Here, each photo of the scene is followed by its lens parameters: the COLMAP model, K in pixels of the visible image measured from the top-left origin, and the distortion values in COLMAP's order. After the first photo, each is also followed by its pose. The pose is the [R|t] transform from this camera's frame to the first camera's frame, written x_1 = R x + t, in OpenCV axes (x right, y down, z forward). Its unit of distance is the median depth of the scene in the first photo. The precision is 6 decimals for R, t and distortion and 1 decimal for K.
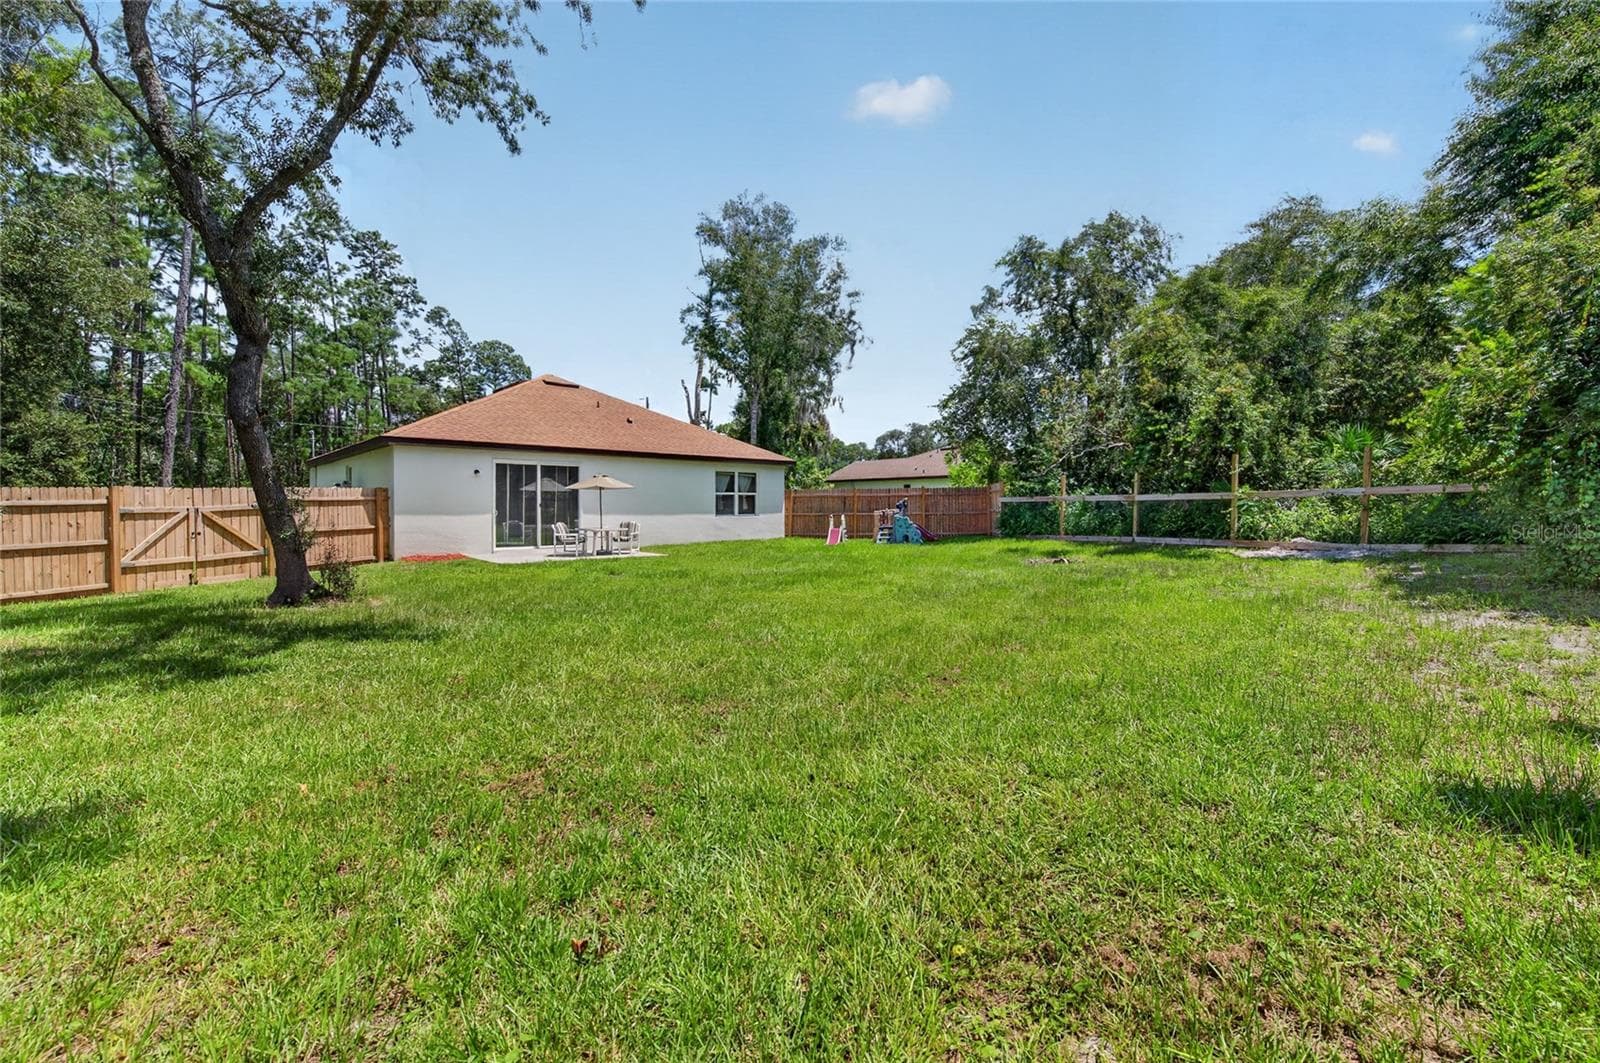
lens RADIAL K [[675.7, 0, 820.0], [0, 675.7, 518.5], [0, 0, 1]] dist [0.000407, -0.003422]
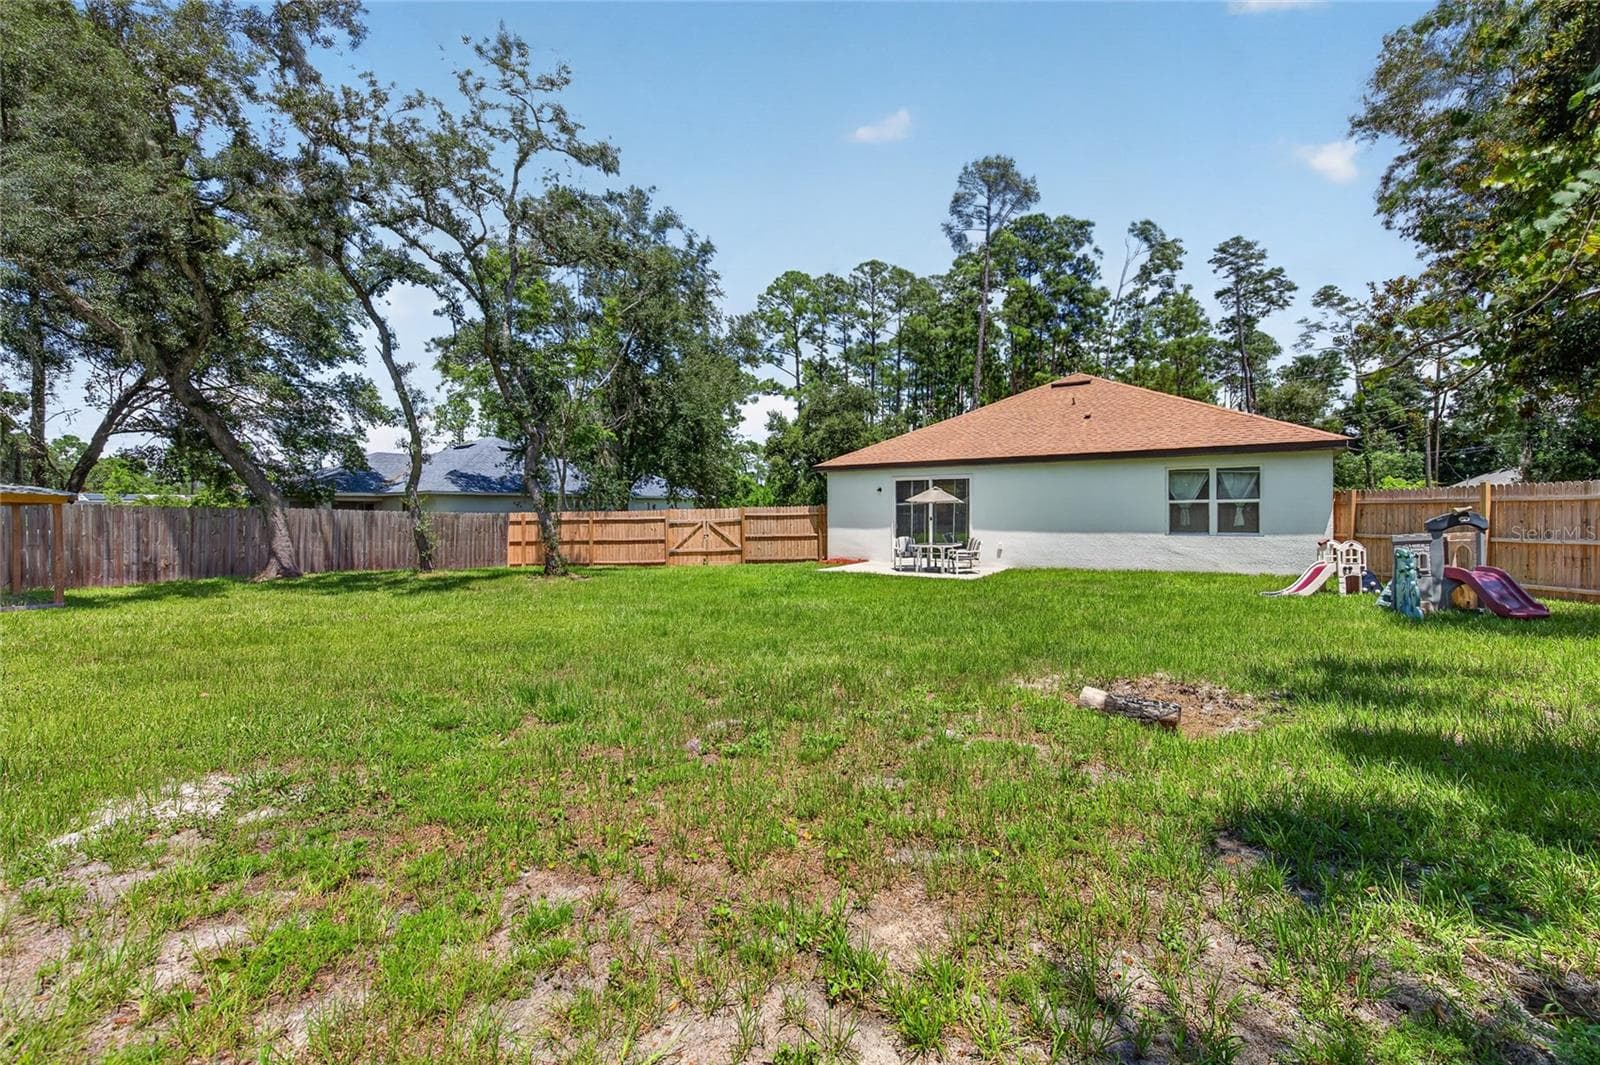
lens RADIAL K [[675.7, 0, 820.0], [0, 675.7, 519.5], [0, 0, 1]] dist [0.000407, -0.003422]
pose [[0.227015, 0.009252, -0.973847, 0.833216], [-0.014561, 0.999875, 0.006105, -0.033612], [0.973782, 0.012794, 0.227121, 0.901988]]
